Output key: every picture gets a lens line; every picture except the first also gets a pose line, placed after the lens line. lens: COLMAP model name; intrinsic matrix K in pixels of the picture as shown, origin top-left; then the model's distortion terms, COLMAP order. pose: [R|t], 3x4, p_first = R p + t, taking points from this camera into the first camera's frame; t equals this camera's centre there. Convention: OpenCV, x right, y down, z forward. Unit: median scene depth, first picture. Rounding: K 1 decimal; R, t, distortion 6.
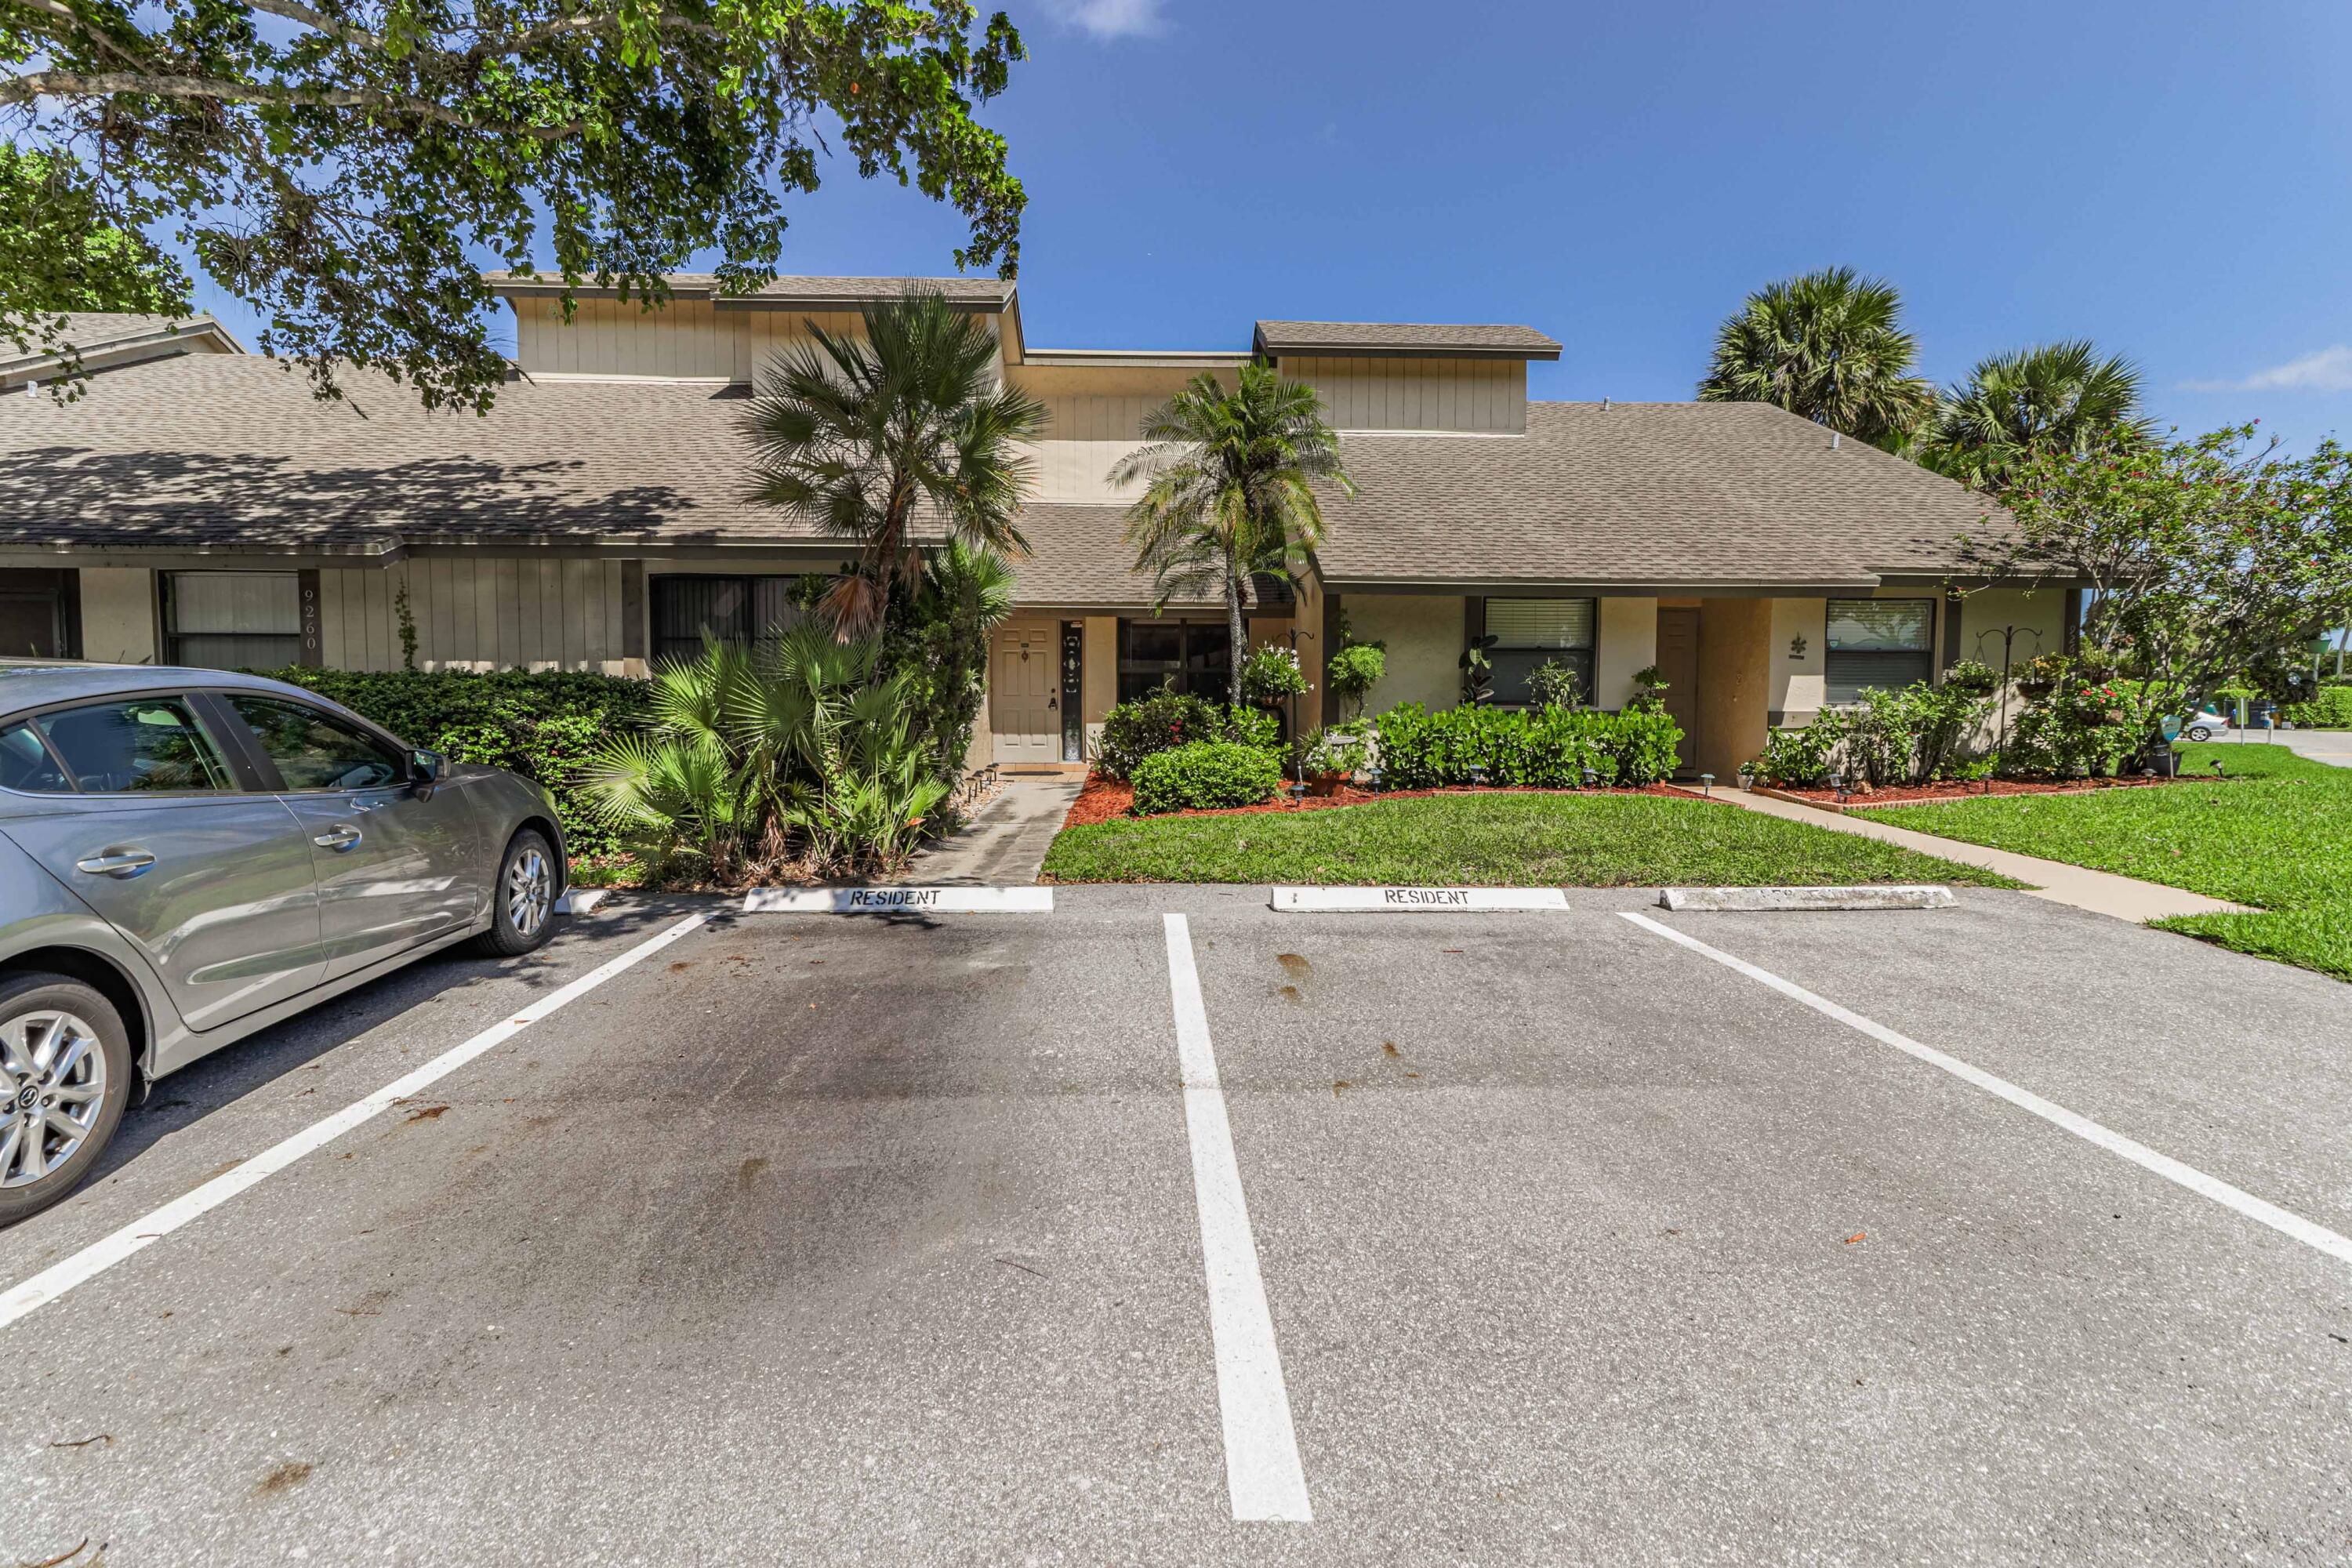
lens RADIAL K [[1096.9, 0, 1173.7], [0, 1096.9, 750.0], [0, 0, 1]] dist [0.005847, 0.000314]
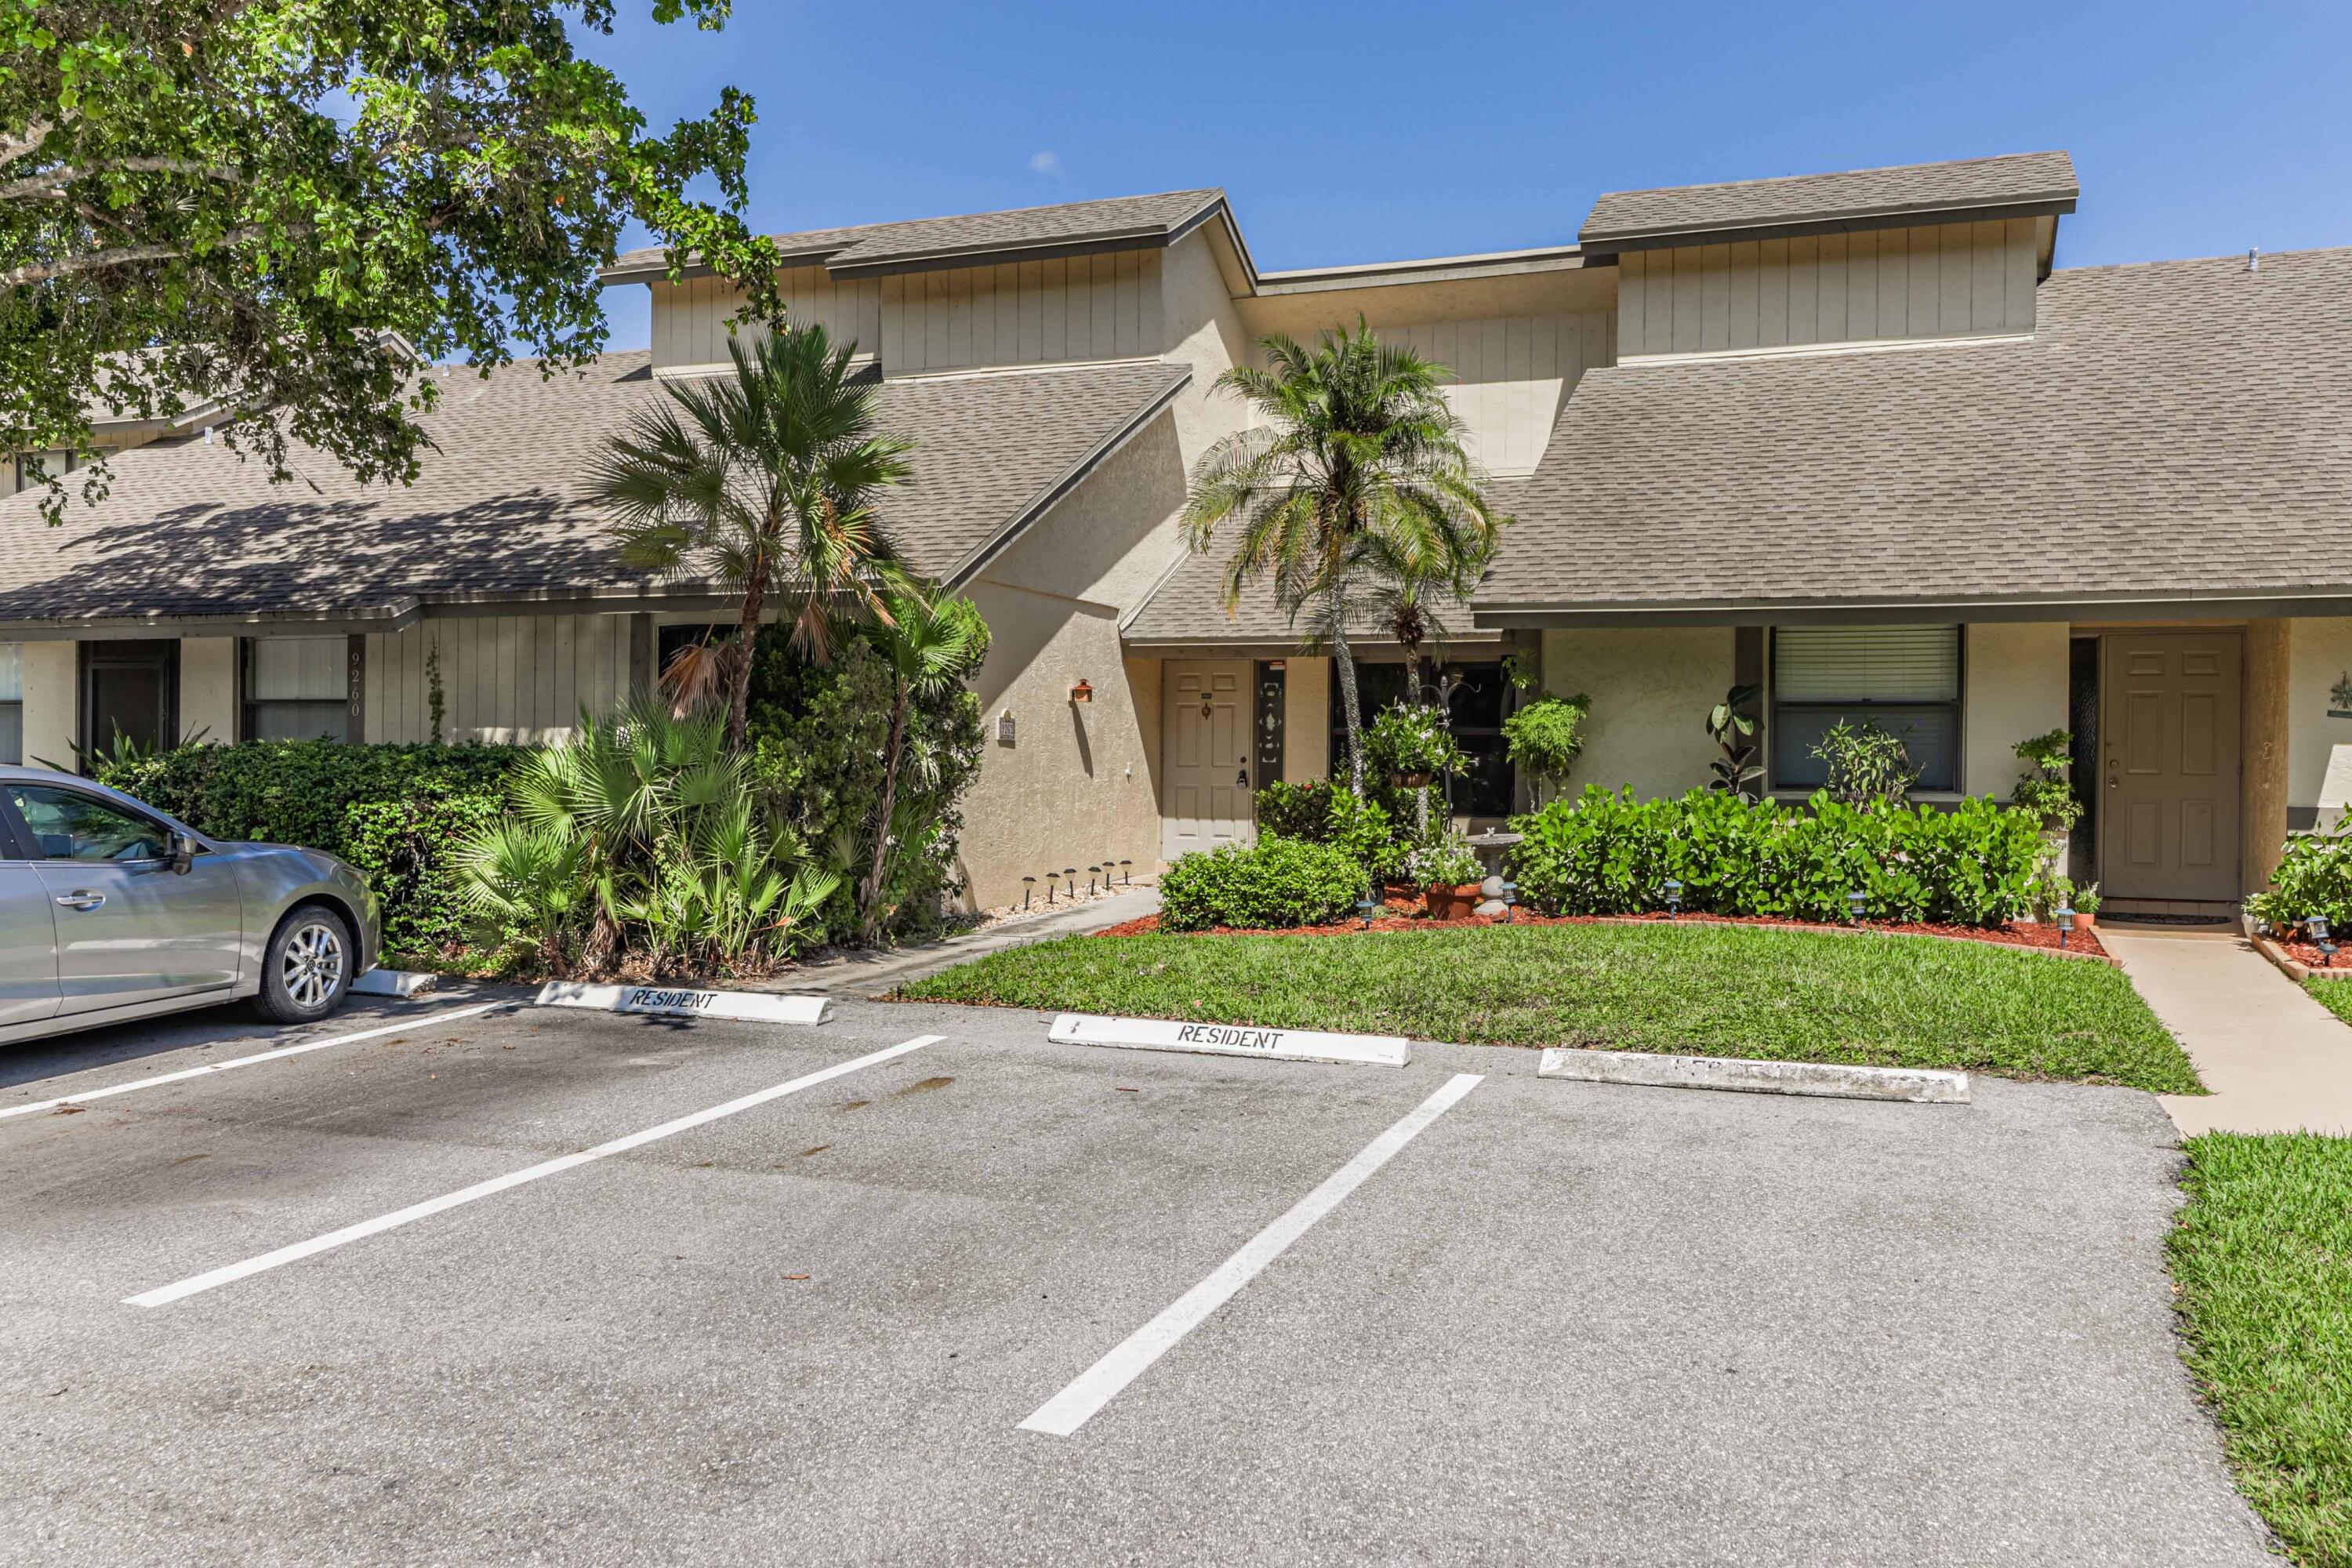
lens RADIAL K [[1859.5, 0, 1179.1], [0, 1859.5, 783.9], [0, 0, 1]] dist [-0.001802, -0.005330]
pose [[0.922843, 0.011935, -0.384991, 0.466114], [-0.023573, 0.999396, -0.025525, -0.010550], [0.384453, 0.032631, 0.922568, -0.181312]]
